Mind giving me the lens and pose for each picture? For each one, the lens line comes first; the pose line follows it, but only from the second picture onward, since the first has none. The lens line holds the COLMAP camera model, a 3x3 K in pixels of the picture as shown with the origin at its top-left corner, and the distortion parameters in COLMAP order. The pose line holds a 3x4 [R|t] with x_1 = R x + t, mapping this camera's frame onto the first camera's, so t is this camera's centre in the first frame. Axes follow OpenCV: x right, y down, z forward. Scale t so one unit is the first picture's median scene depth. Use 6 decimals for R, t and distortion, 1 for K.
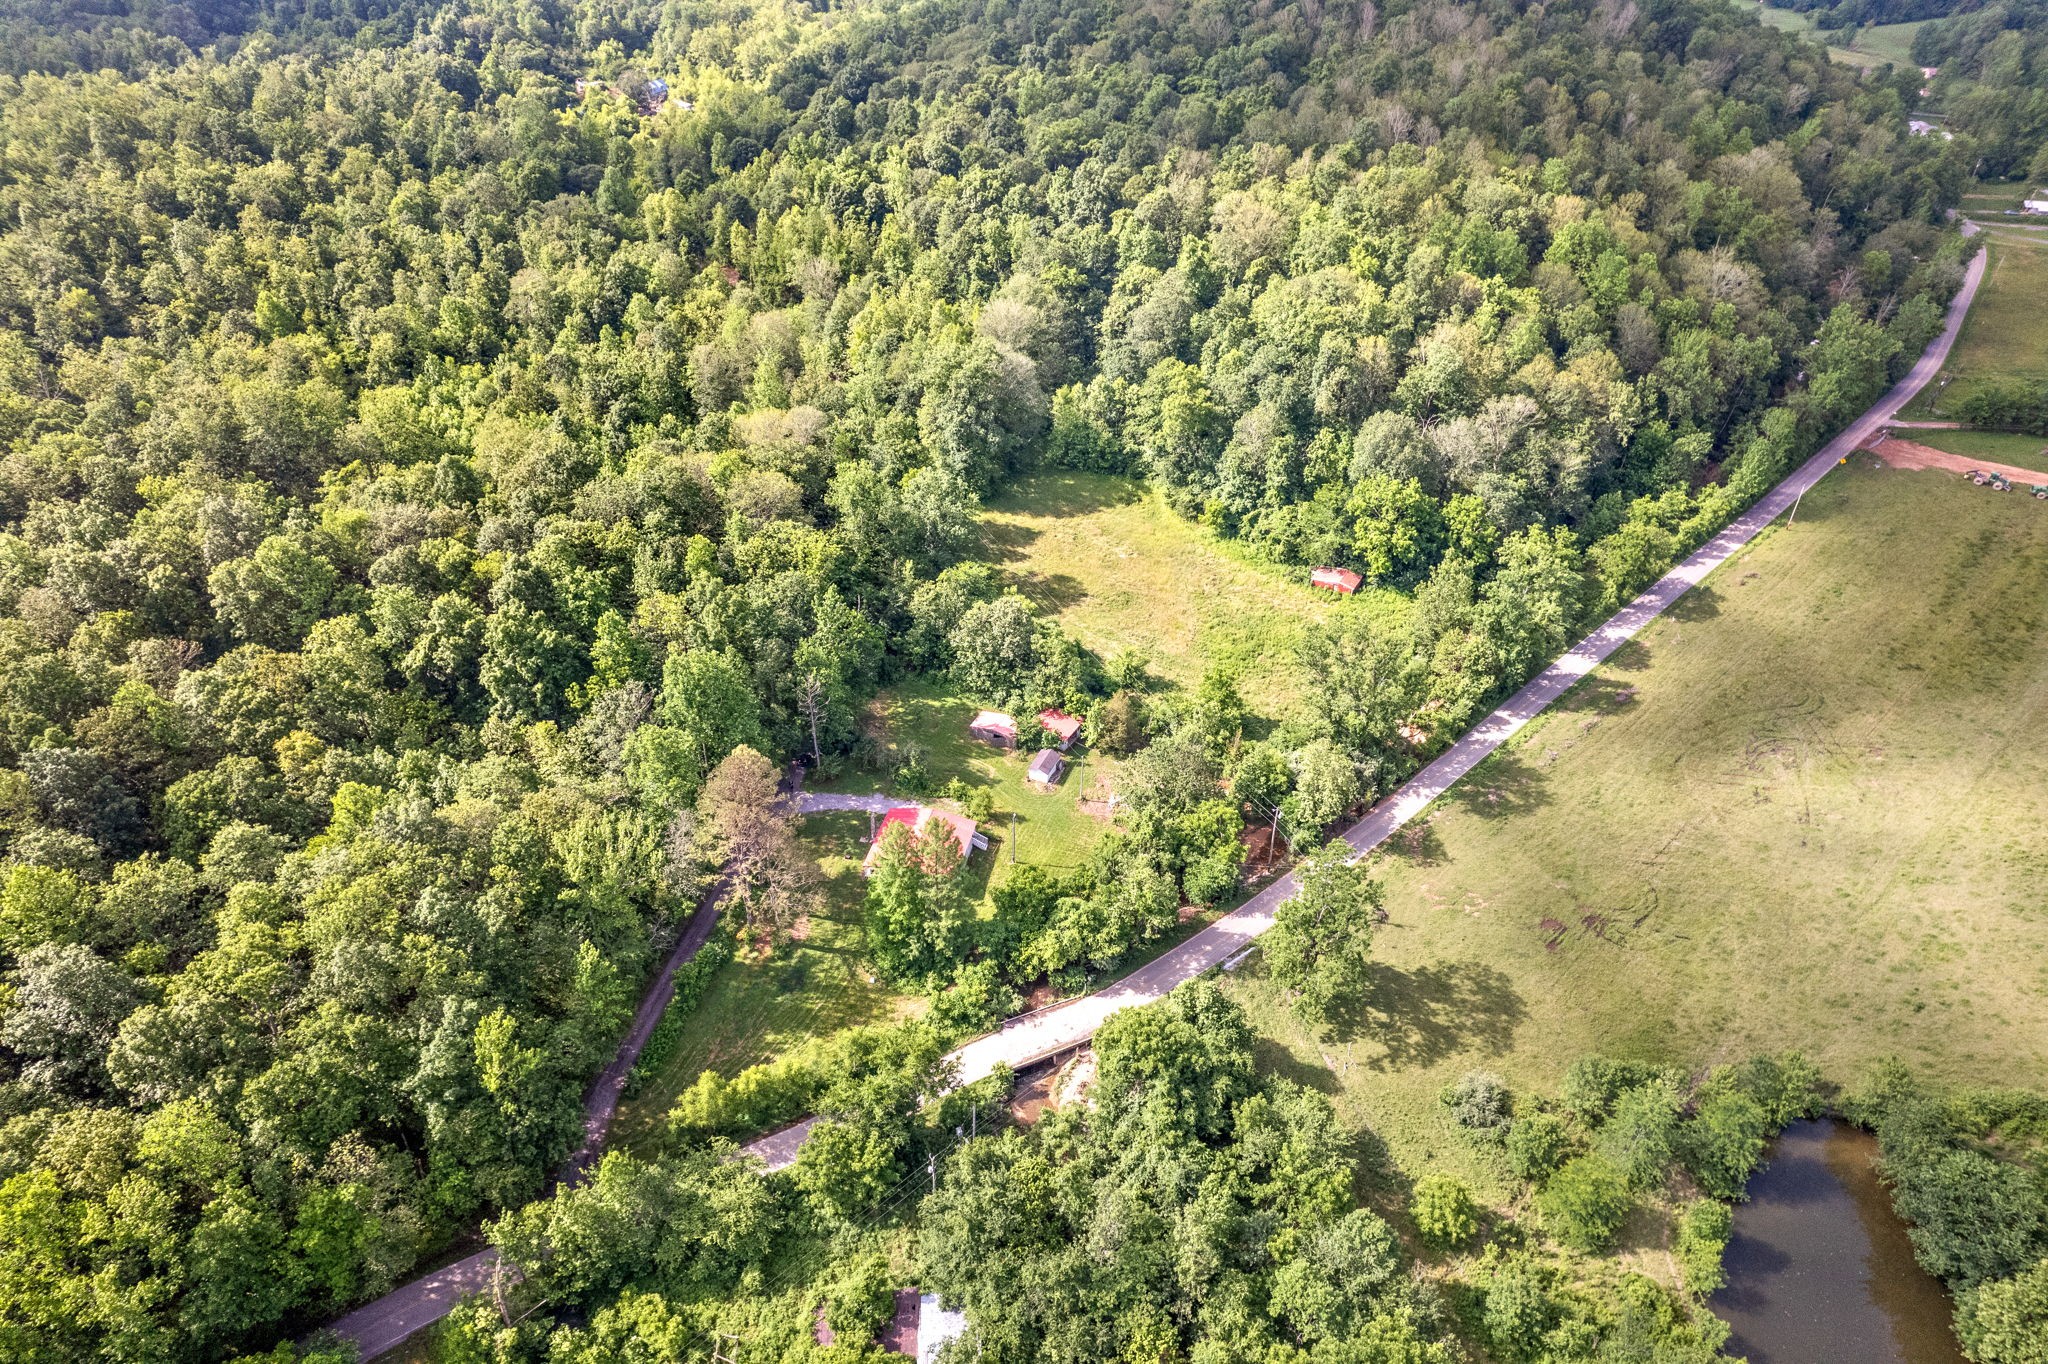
lens RADIAL K [[942.6, 0, 1026.8], [0, 942.6, 677.9], [0, 0, 1]] dist [-0.004809, 0.001209]
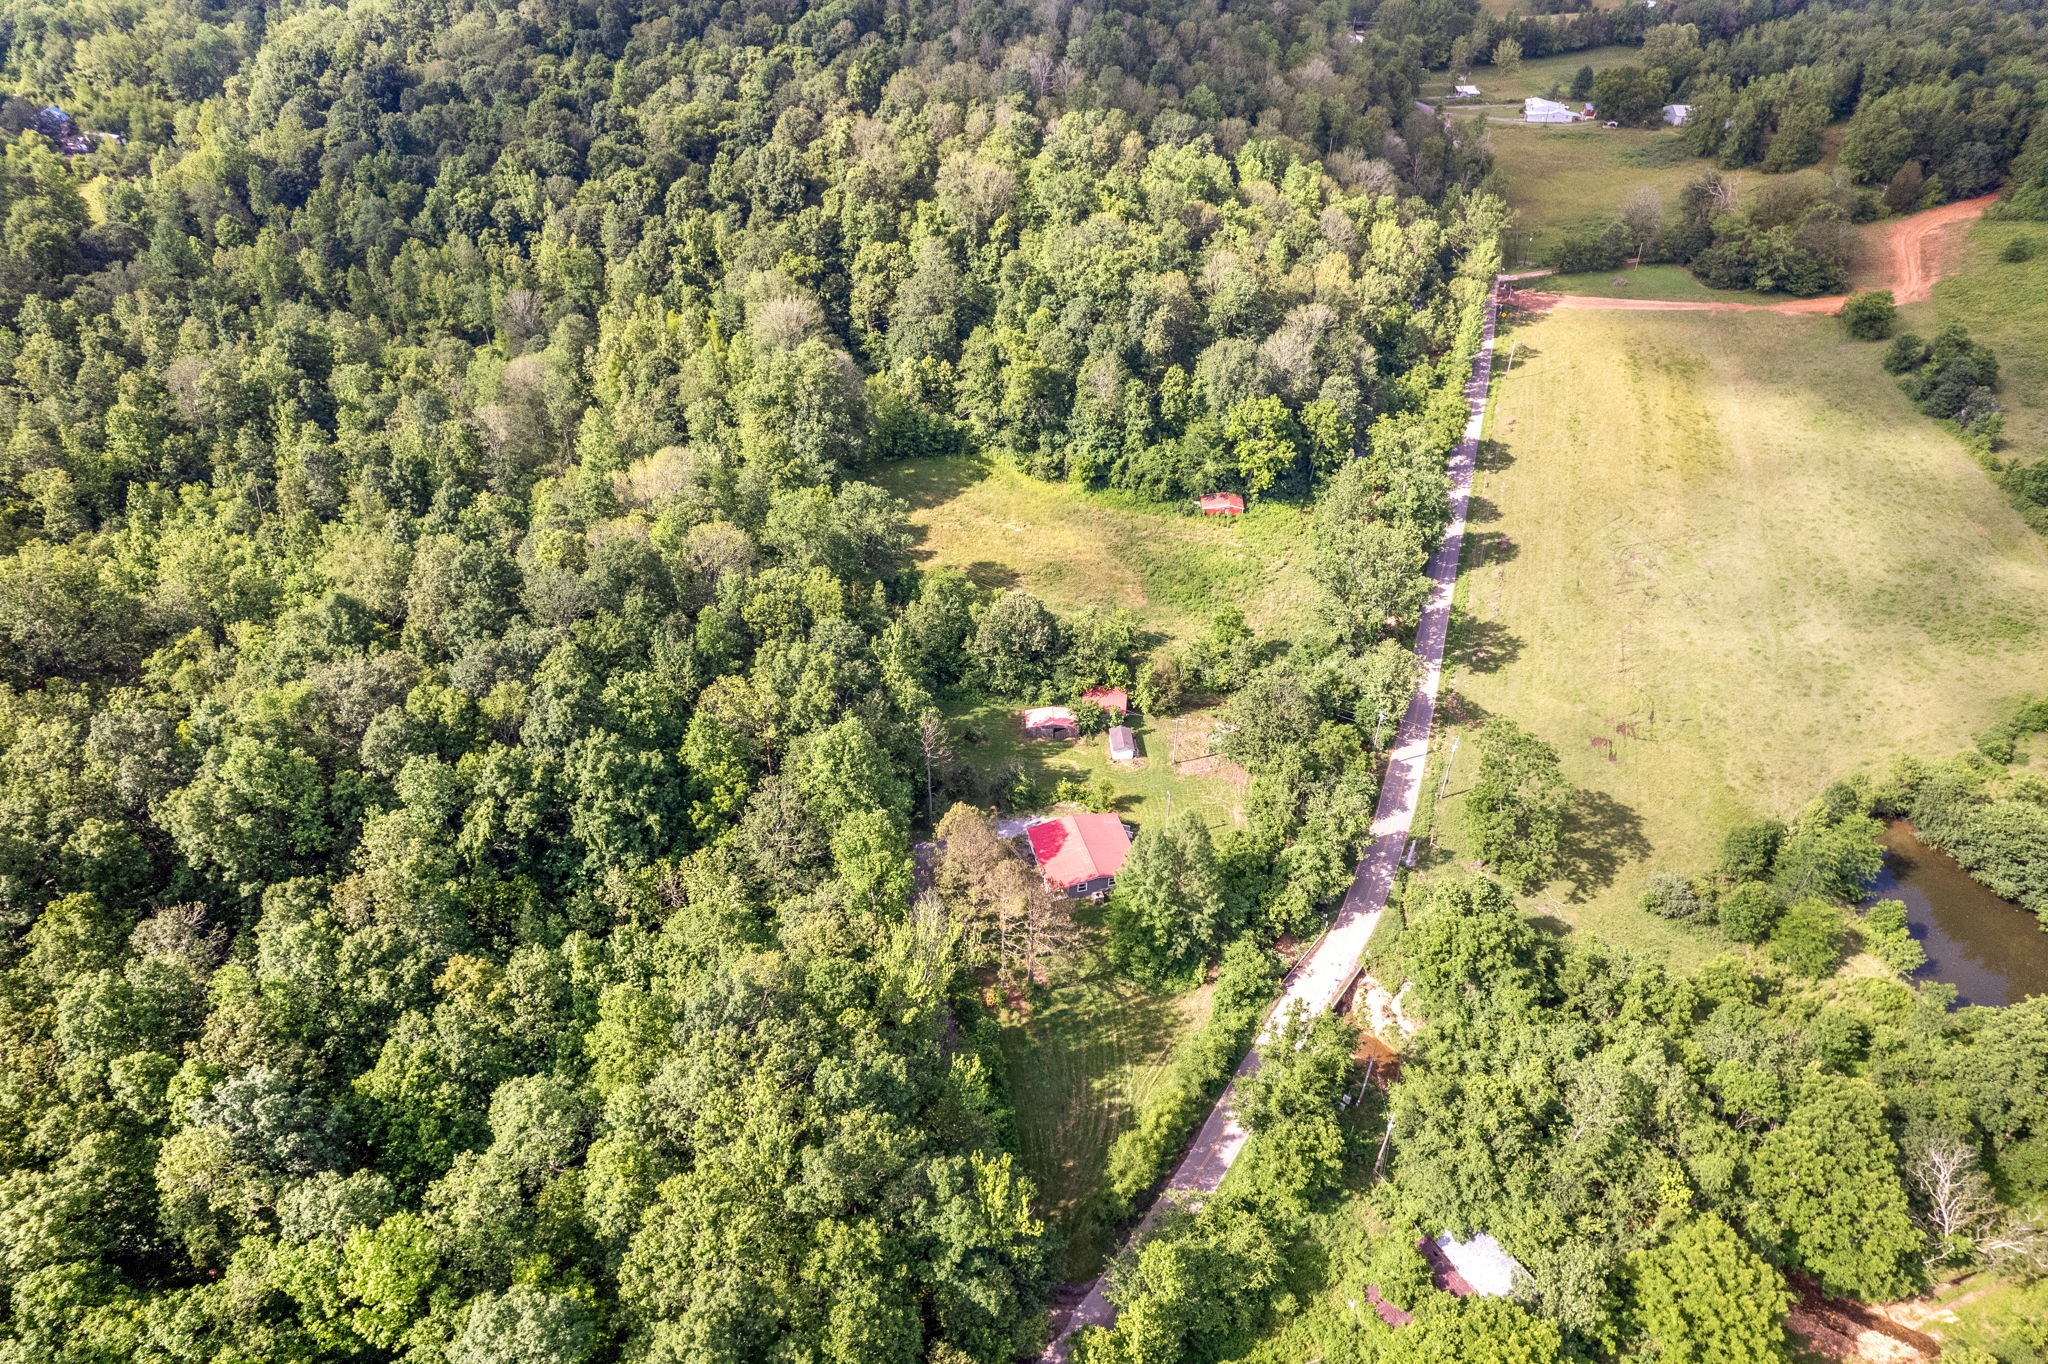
lens RADIAL K [[942.6, 0, 1025.3], [0, 942.6, 686.1], [0, 0, 1]] dist [-0.004809, 0.001209]
pose [[0.923089, -0.275865, 0.267963, -0.209901], [0.267189, 0.961164, 0.069087, -0.038989], [-0.276616, 0.007823, 0.960949, 0.044605]]
